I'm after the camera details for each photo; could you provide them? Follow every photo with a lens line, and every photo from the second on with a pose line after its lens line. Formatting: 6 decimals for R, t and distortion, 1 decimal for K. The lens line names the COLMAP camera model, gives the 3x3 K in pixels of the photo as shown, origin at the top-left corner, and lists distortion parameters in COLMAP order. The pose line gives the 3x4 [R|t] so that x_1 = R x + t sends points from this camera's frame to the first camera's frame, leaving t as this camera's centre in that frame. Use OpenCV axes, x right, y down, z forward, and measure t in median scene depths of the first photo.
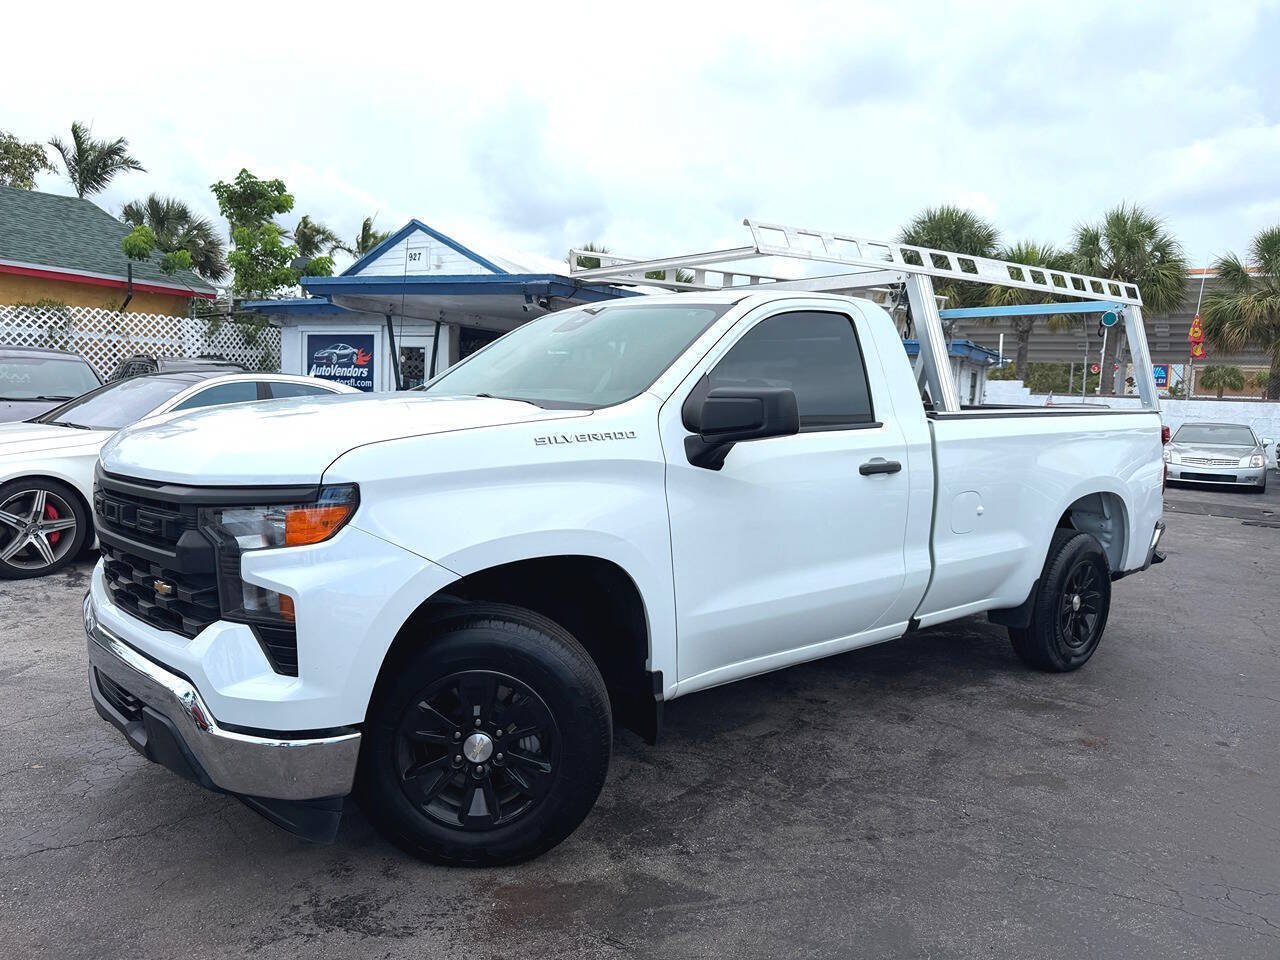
lens RADIAL K [[902.8, 0, 641.9], [0, 902.8, 483.5], [0, 0, 1]] dist [0.030071, -0.038833]
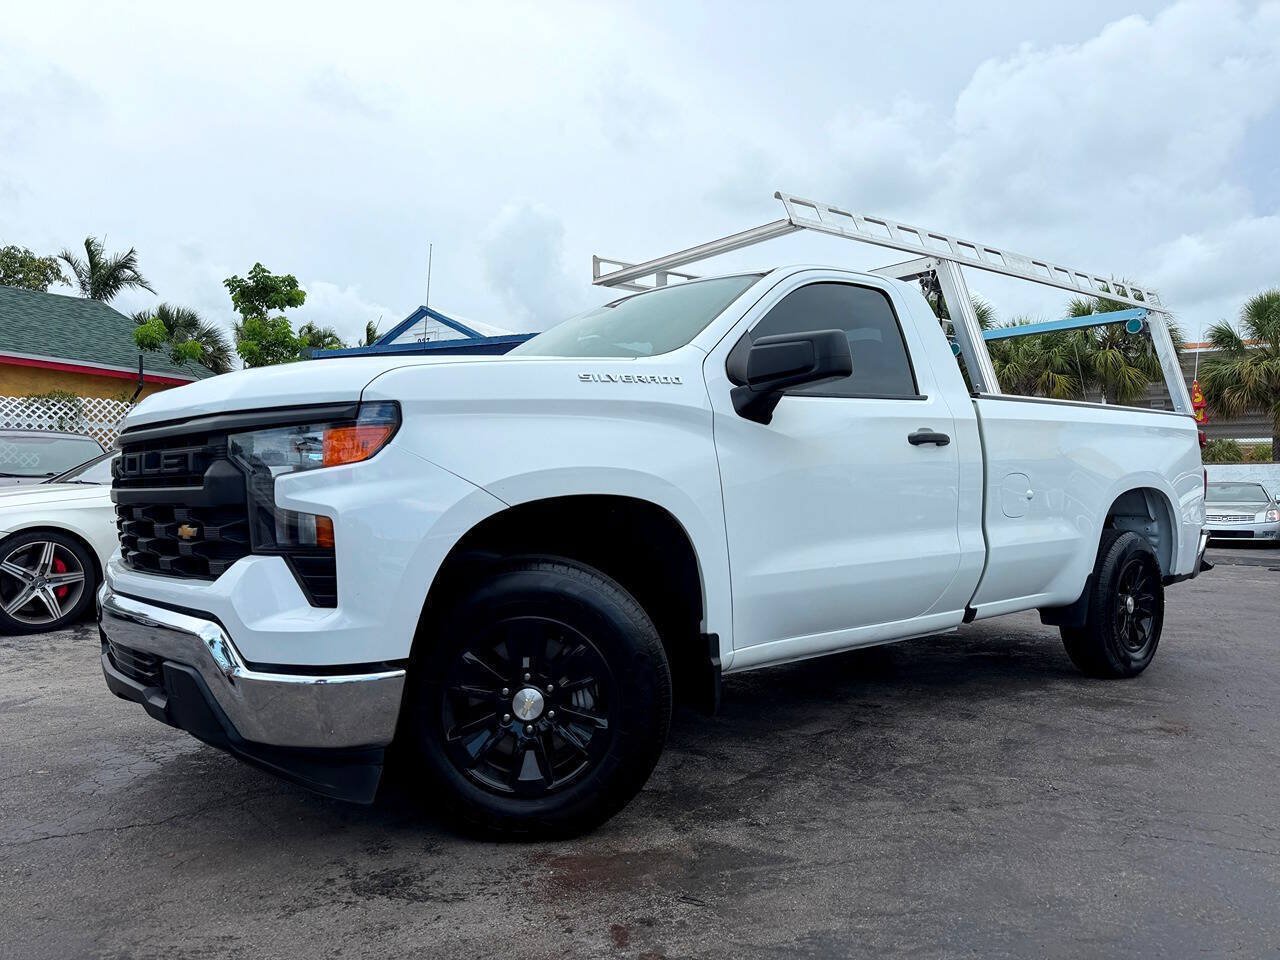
lens RADIAL K [[902.8, 0, 648.3], [0, 902.8, 489.8], [0, 0, 1]] dist [0.030071, -0.038833]
pose [[0.999407, -0.034257, 0.003396, -0.038149], [0.034424, 0.994197, -0.101917, 0.121155], [0.000115, 0.101974, 0.994787, 0.046776]]
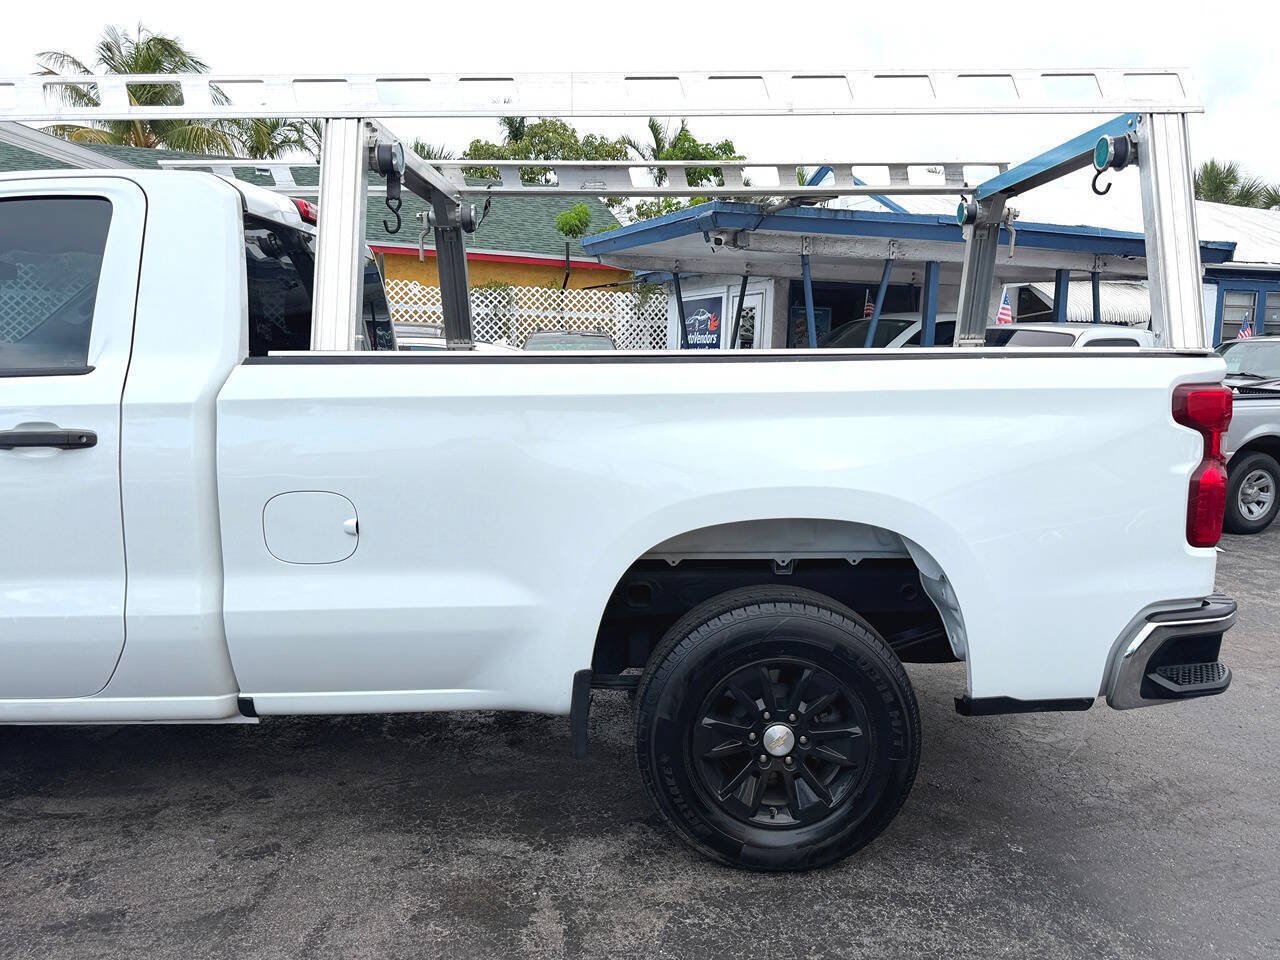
lens RADIAL K [[985.8, 0, 648.3], [0, 985.8, 480.8], [0, 0, 1]] dist [0.032915, -0.044551]
pose [[0.781013, 0.057935, -0.621822, 0.987225], [-0.049359, 0.998299, 0.031016, -0.028763], [0.622562, 0.006469, 0.782544, 0.700492]]
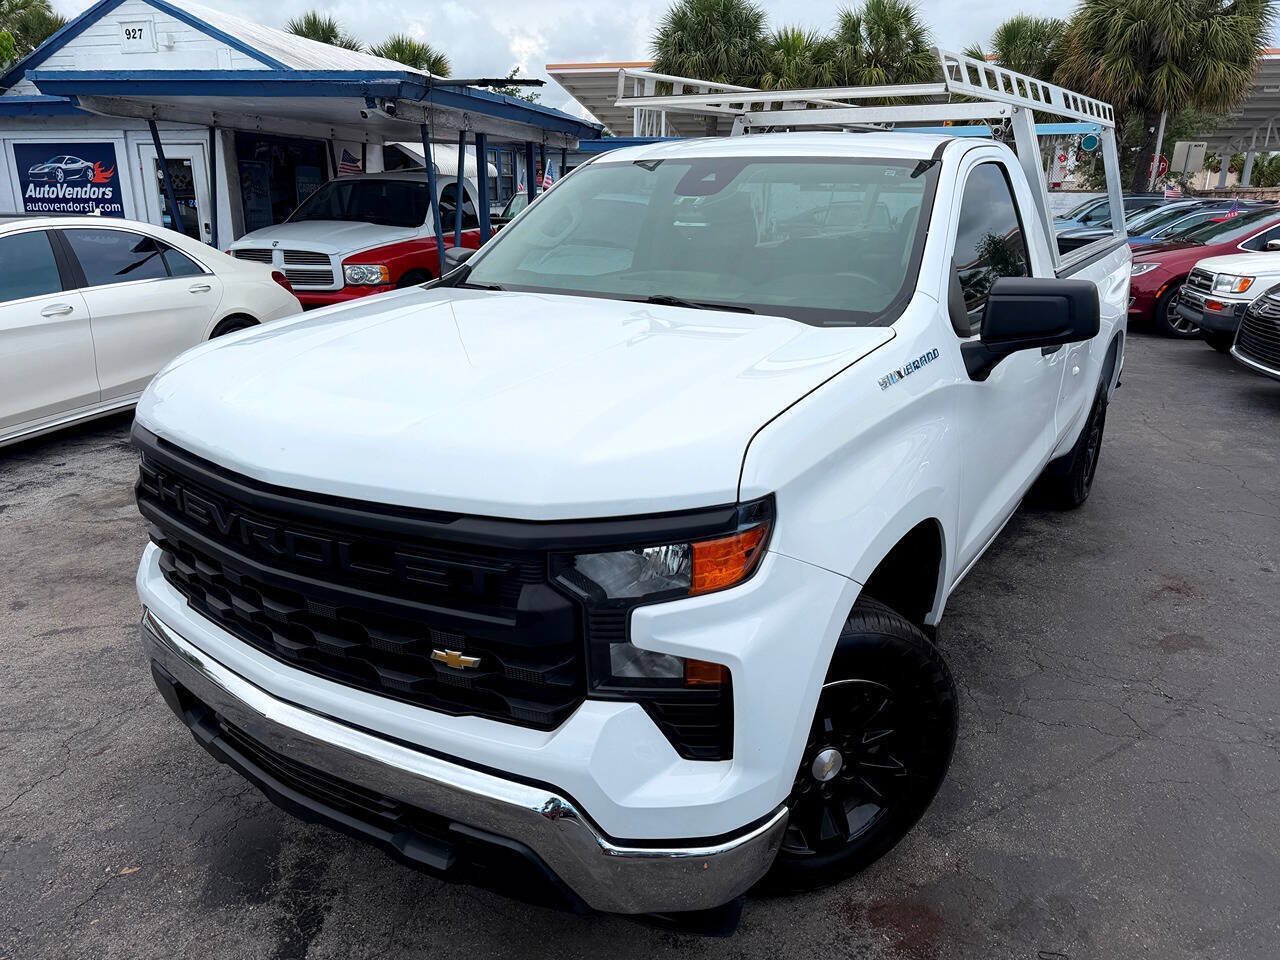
lens RADIAL K [[902.8, 0, 660.3], [0, 902.8, 484.7], [0, 0, 1]] dist [0.030071, -0.038833]
pose [[0.952540, -0.117218, 0.280941, -0.369228], [0.053121, 0.972736, 0.225749, -0.103983], [-0.299743, -0.200111, 0.932797, 0.231203]]
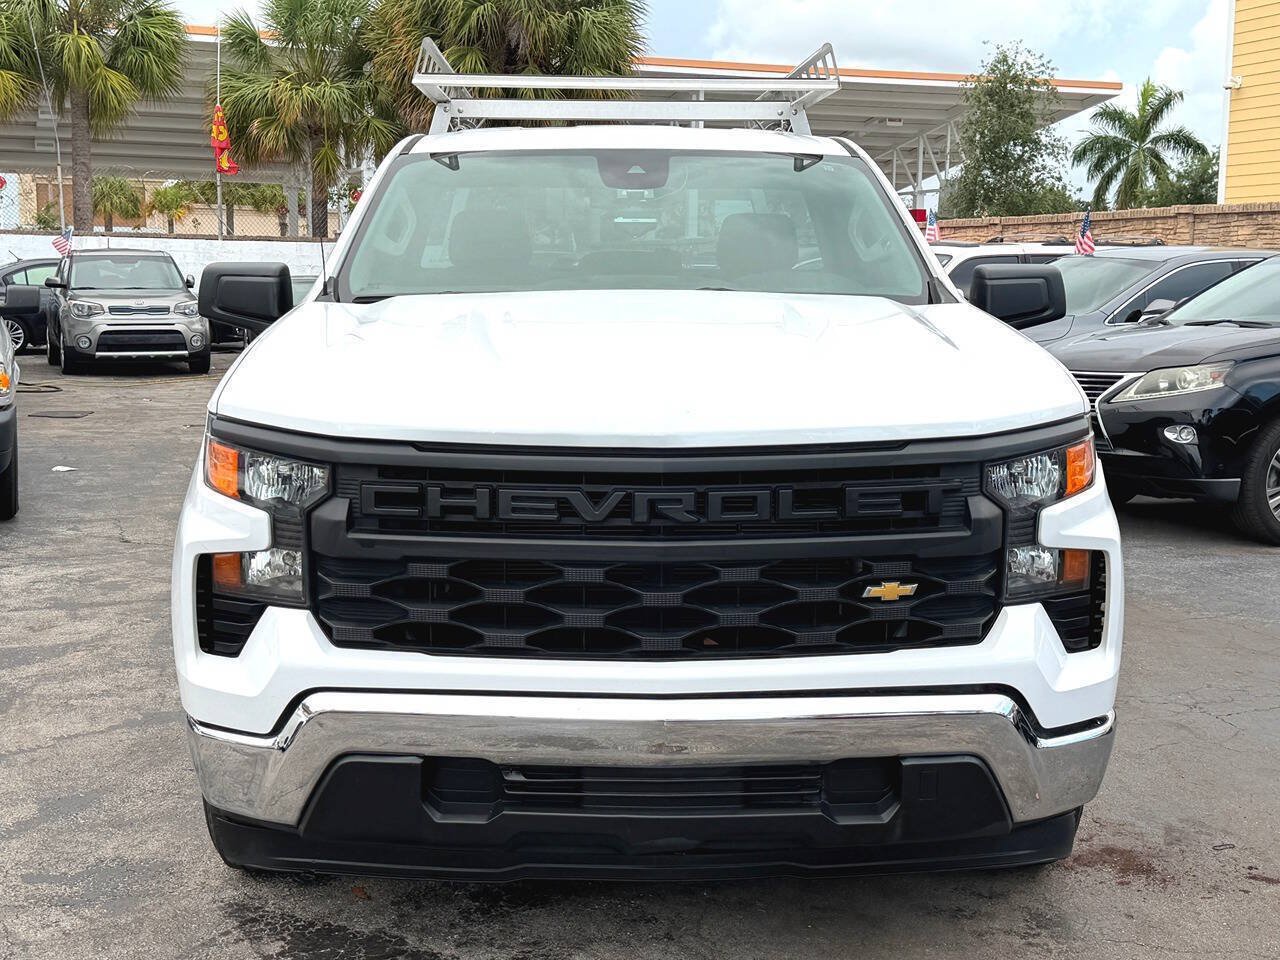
lens RADIAL K [[1583.5, 0, 659.4], [0, 1583.5, 511.6], [0, 0, 1]] dist [0.077846, 0.000000]
pose [[0.609679, -0.157960, 0.776750, -1.043871], [0.095970, 0.987443, 0.125480, -0.077170], [-0.786817, -0.001958, 0.617183, 0.256543]]
